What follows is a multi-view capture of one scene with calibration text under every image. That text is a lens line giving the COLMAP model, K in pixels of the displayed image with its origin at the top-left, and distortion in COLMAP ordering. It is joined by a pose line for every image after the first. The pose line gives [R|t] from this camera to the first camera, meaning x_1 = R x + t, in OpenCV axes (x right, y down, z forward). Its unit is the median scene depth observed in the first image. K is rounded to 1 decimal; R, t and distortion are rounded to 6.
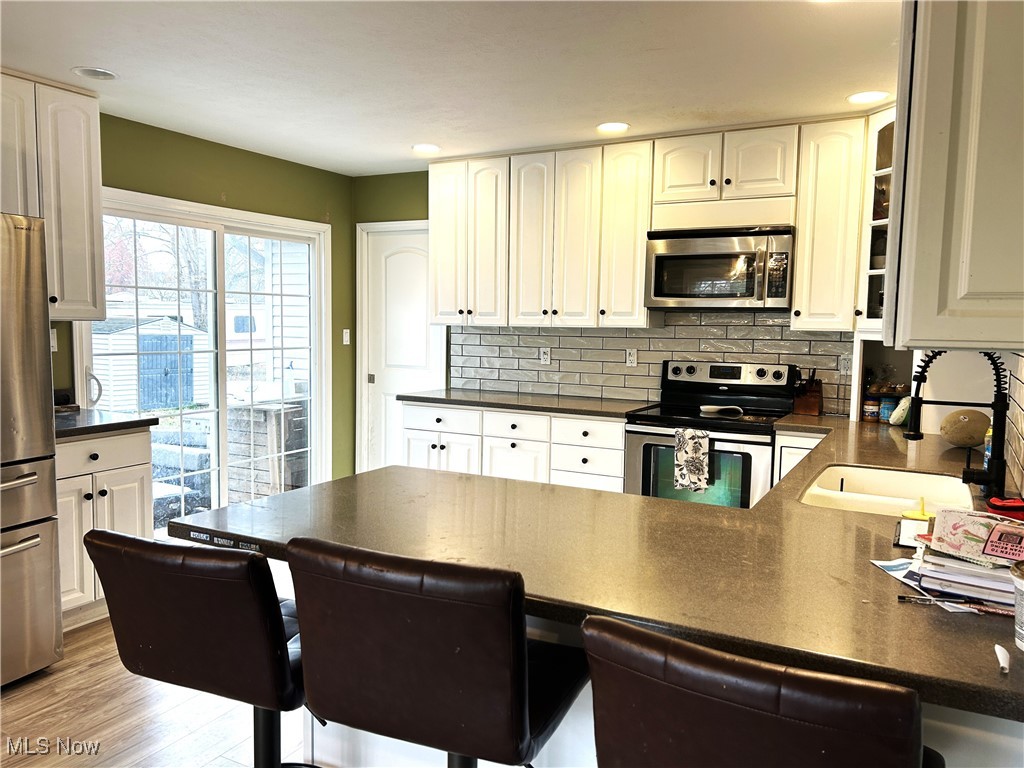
lens RADIAL K [[771.5, 0, 507.4], [0, 771.5, 387.9], [0, 0, 1]] dist [0.012994, -0.015750]
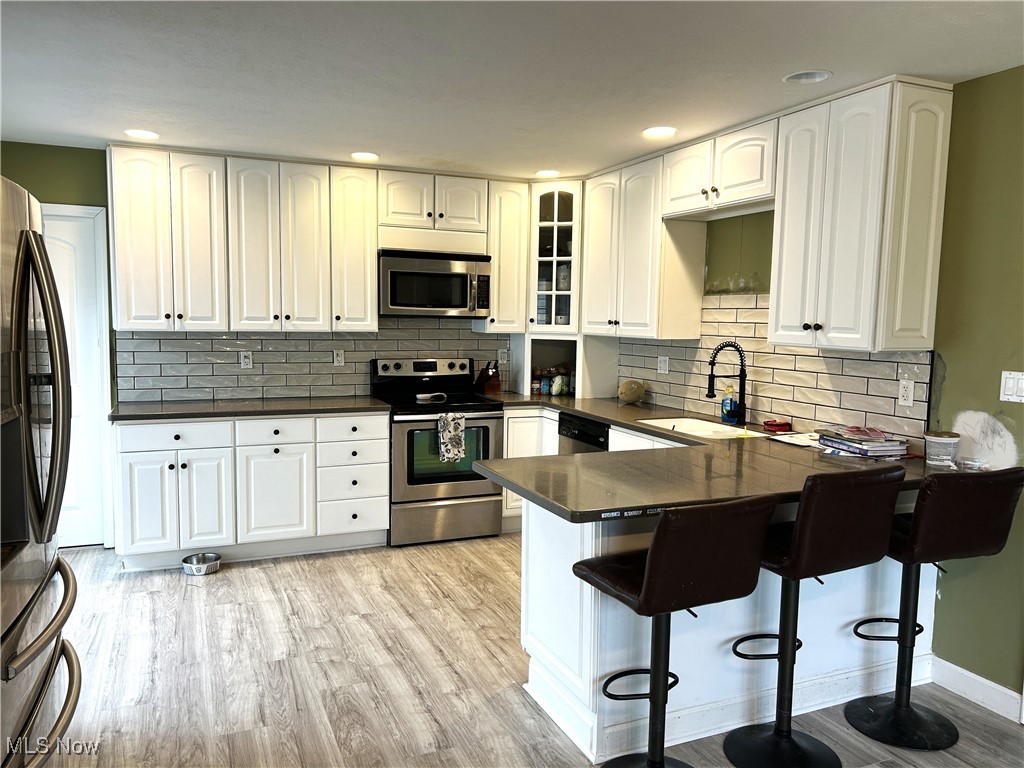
lens RADIAL K [[771.5, 0, 510.1], [0, 771.5, 383.1], [0, 0, 1]] dist [0.012994, -0.015750]
pose [[0.596523, -0.072436, 0.799321, -0.645758], [0.062476, 0.997088, 0.043733, -0.040433], [-0.800161, 0.023851, 0.599311, 0.153667]]
